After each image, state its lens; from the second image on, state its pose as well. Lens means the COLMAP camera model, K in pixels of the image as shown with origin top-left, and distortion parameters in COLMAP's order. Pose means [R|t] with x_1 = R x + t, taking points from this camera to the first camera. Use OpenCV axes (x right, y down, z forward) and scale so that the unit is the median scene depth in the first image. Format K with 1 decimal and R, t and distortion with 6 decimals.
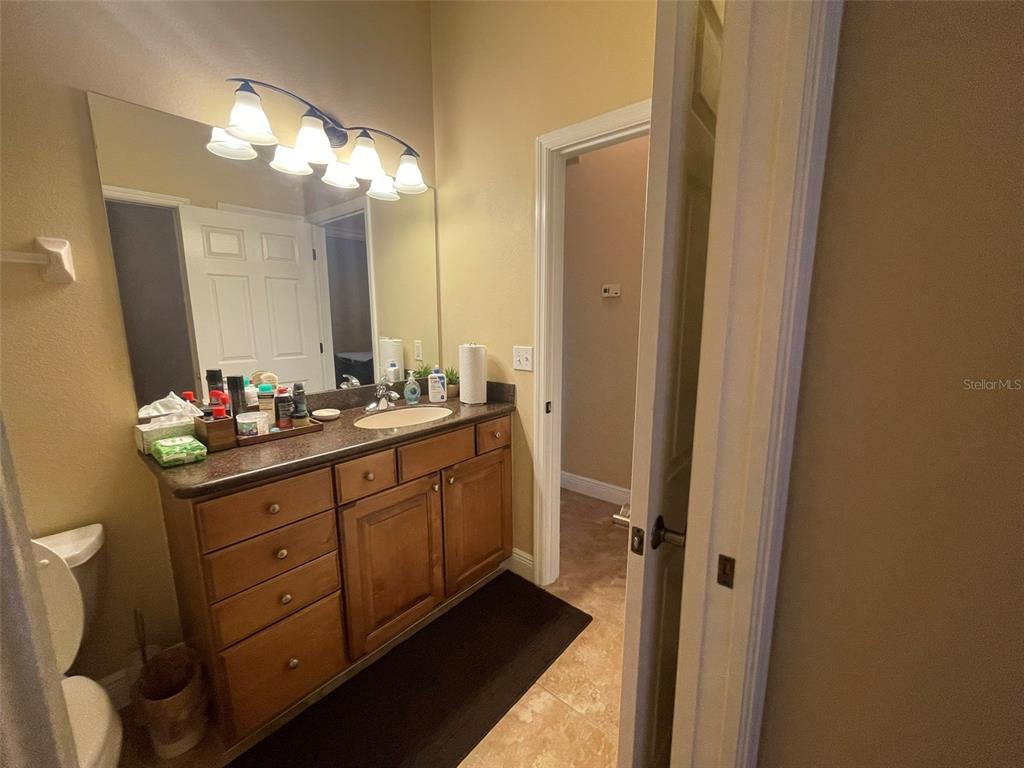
lens RADIAL K [[412.3, 0, 512.6], [0, 412.3, 384.0], [0, 0, 1]] dist [-0.002270, -0.000026]
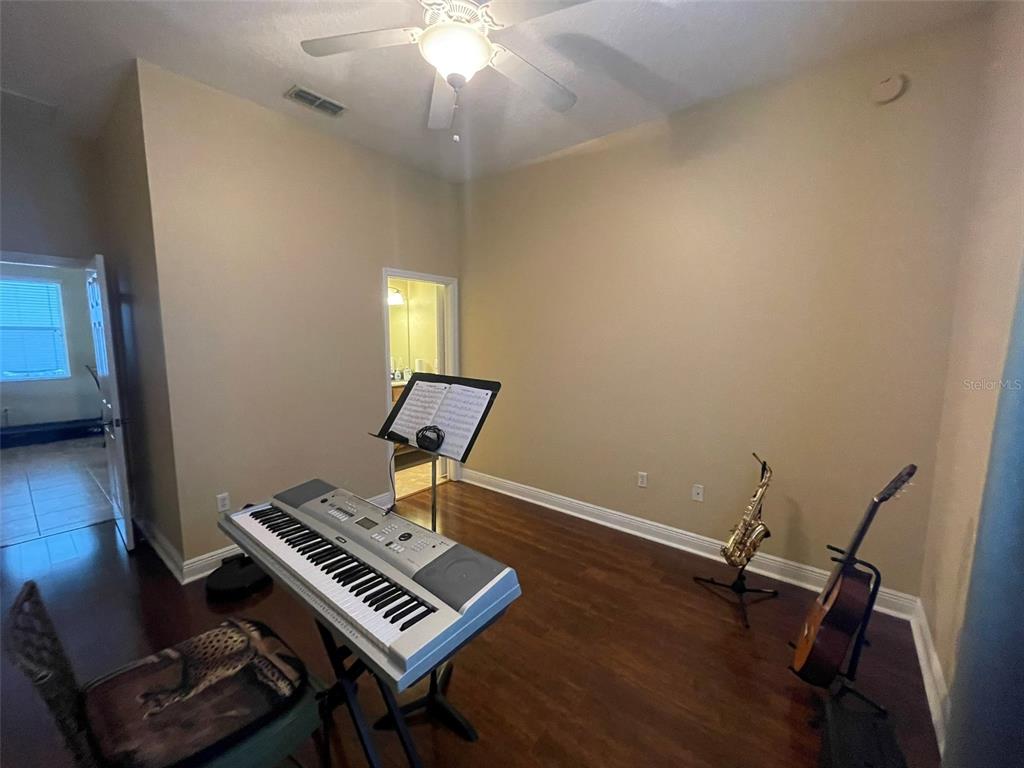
lens RADIAL K [[412.3, 0, 513.2], [0, 412.3, 384.6], [0, 0, 1]] dist [-0.002270, -0.000026]
pose [[0.999387, 0.002255, 0.034940, 0.407426], [-0.000514, 0.998762, -0.049742, 0.201708], [-0.035009, 0.049693, 0.998151, -1.673535]]
